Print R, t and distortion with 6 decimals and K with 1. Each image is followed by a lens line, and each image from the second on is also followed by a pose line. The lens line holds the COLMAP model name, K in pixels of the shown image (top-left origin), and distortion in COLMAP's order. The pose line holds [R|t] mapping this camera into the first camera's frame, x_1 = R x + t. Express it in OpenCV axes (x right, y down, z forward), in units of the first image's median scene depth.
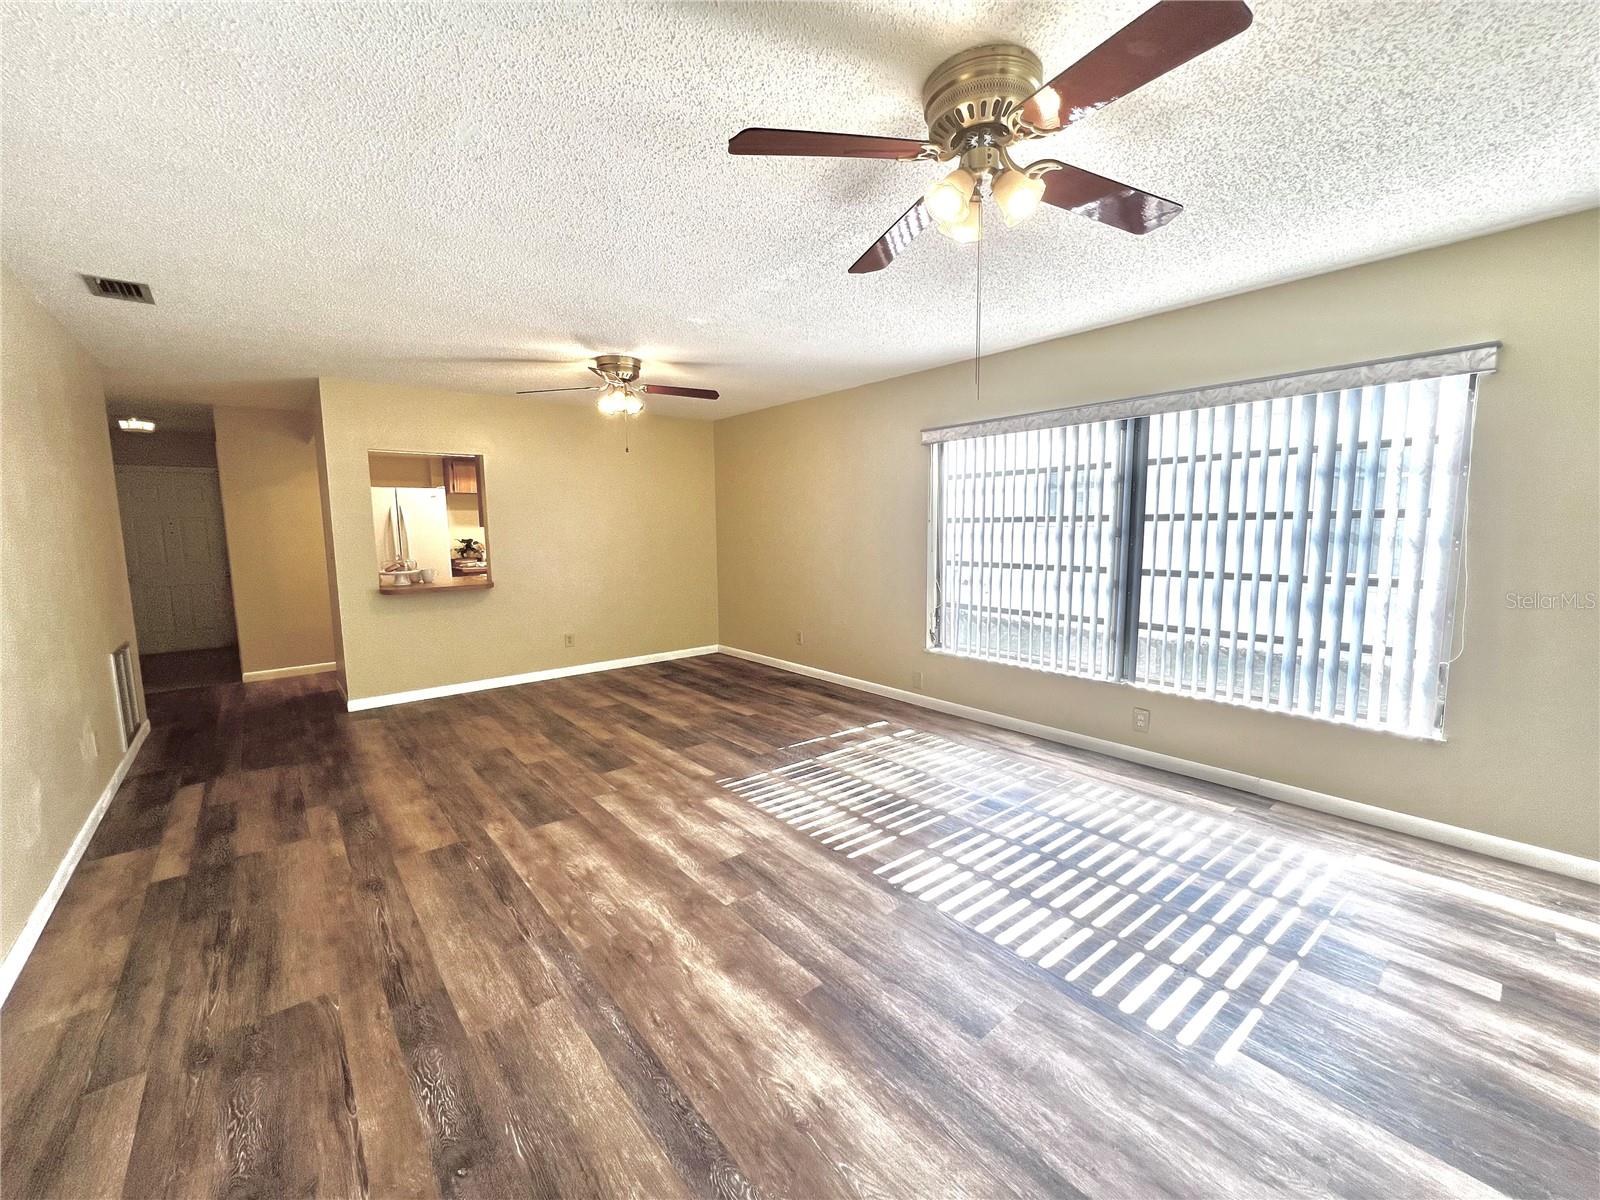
lens RADIAL K [[636.5, 0, 797.5], [0, 636.5, 599.1], [0, 0, 1]] dist [-0.003525, 0.000330]
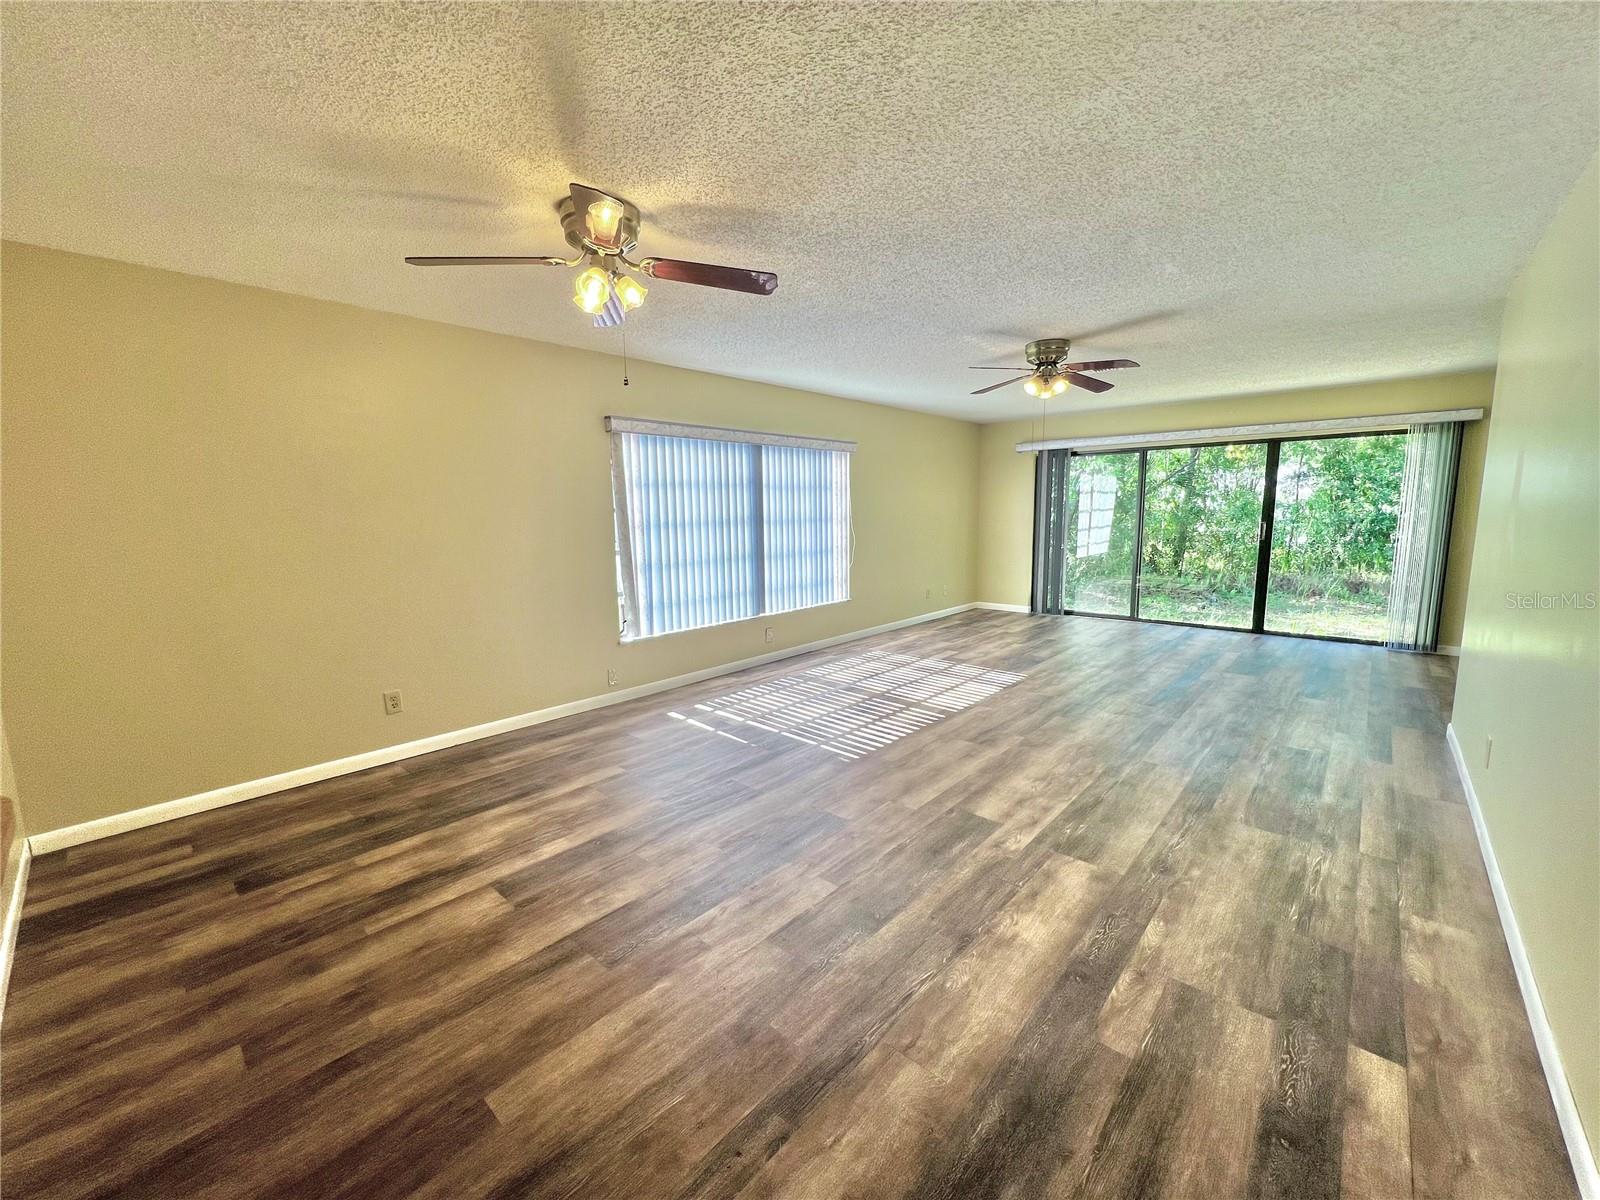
lens RADIAL K [[636.5, 0, 797.5], [0, 636.5, 599.1], [0, 0, 1]] dist [-0.003525, 0.000330]
pose [[-0.133161, -0.125680, 0.983093, -1.452091], [0.129738, 0.981181, 0.143009, -0.166992], [-0.982566, 0.146587, -0.114349, 1.544354]]
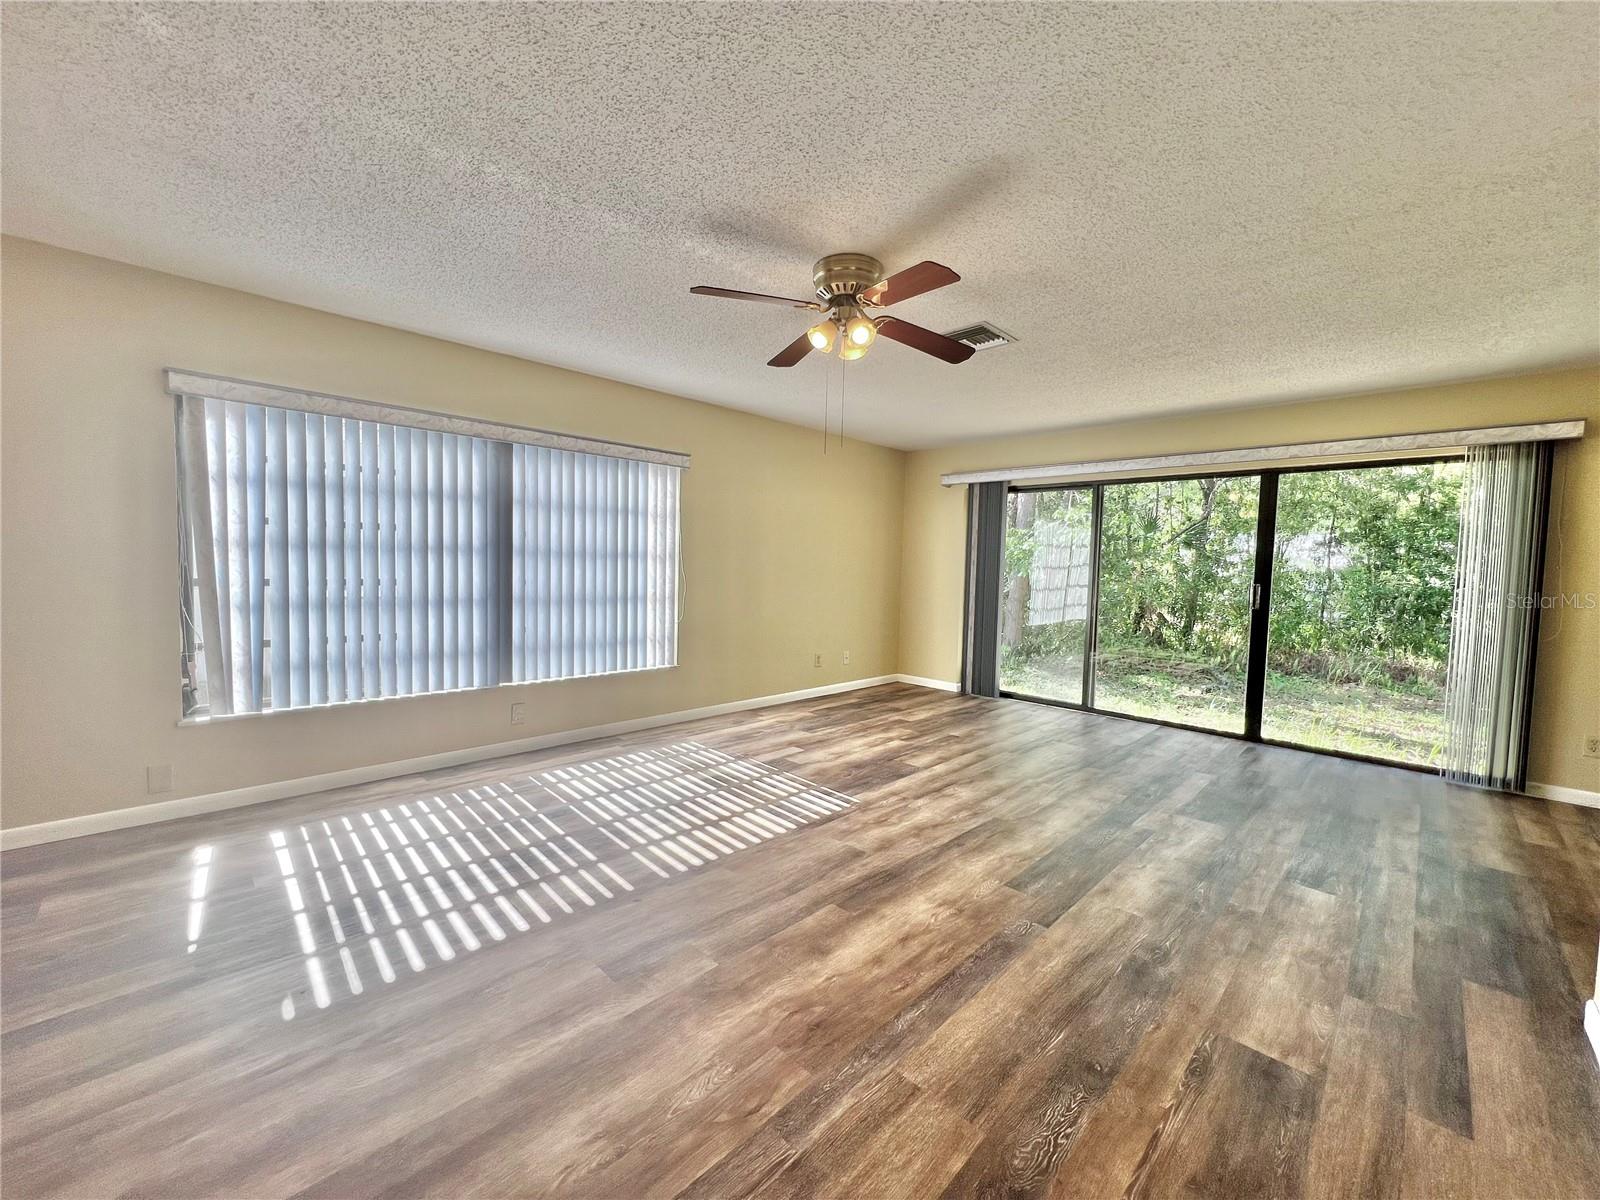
lens RADIAL K [[638.0, 0, 793.6], [0, 638.0, 598.2], [0, 0, 1]] dist [-0.003013, -0.000373]
pose [[-0.086326, -0.045601, 0.995223, -0.849110], [0.089567, 0.994551, 0.053340, -0.037916], [-0.992233, 0.093744, -0.081772, 0.828751]]
